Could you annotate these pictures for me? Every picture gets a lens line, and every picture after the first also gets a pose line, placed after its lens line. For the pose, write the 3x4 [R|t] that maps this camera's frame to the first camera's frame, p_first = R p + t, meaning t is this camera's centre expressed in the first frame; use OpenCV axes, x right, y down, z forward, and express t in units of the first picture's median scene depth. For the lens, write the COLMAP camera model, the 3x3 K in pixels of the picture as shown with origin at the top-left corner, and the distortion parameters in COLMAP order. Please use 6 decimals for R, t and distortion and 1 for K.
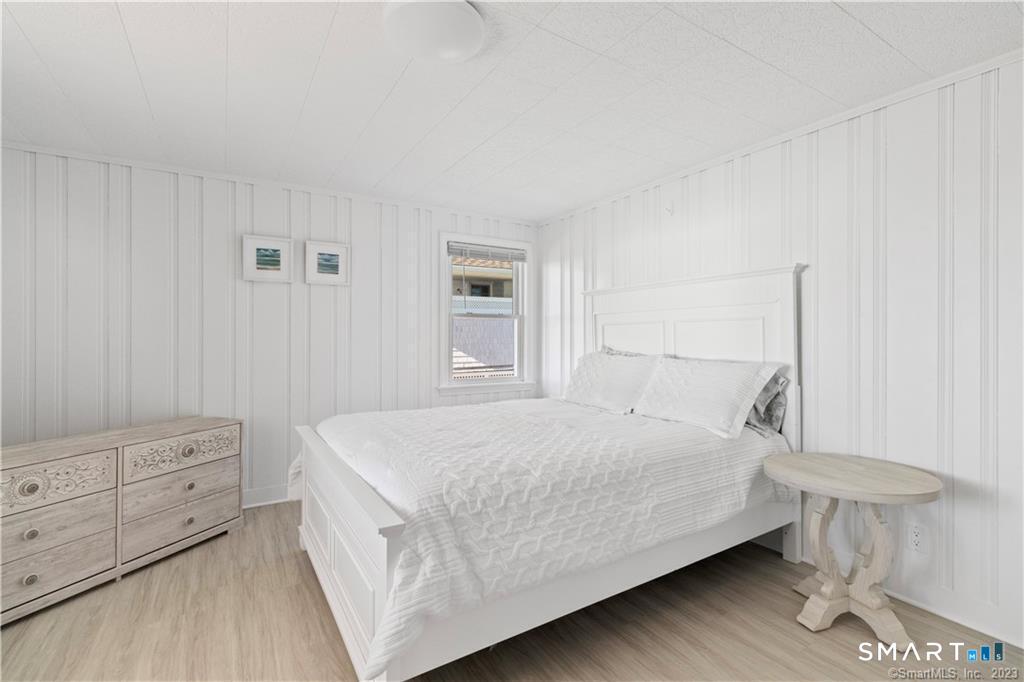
lens RADIAL K [[469.5, 0, 516.3], [0, 469.5, 334.4], [0, 0, 1]] dist [0.005100, 0.000277]
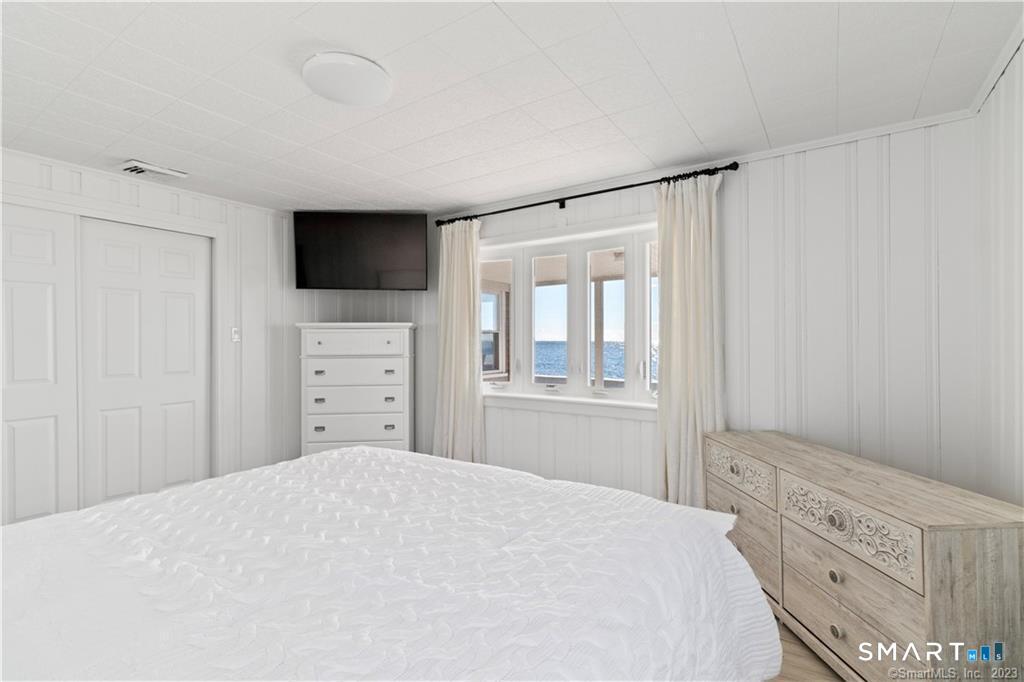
lens RADIAL K [[478.0, 0, 515.5], [0, 478.0, 348.3], [0, 0, 1]] dist [0.002918, 0.000531]
pose [[-0.913526, 0.008299, -0.406696, -0.047617], [0.002818, 0.999897, 0.014074, 0.006497], [0.406771, 0.011711, -0.913455, 1.672635]]
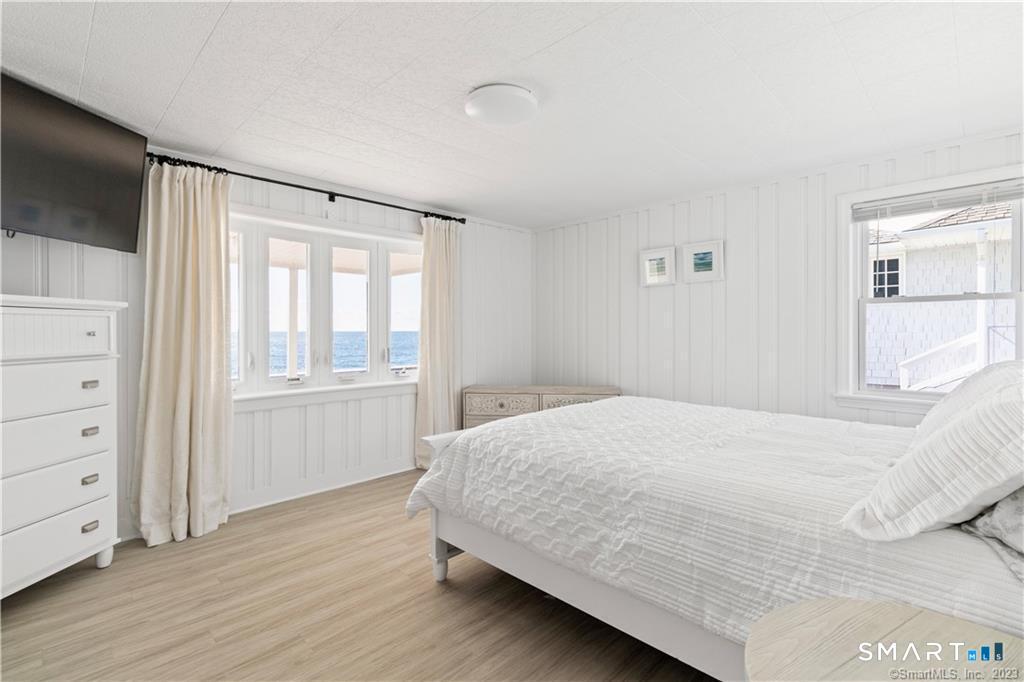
lens RADIAL K [[469.5, 0, 516.3], [0, 469.5, 334.4], [0, 0, 1]] dist [0.005100, 0.000277]
pose [[0.234713, 0.008261, -0.972030, 0.854064], [0.004065, 0.999947, 0.009480, 0.003810], [0.972056, -0.006176, 0.234667, 0.530138]]
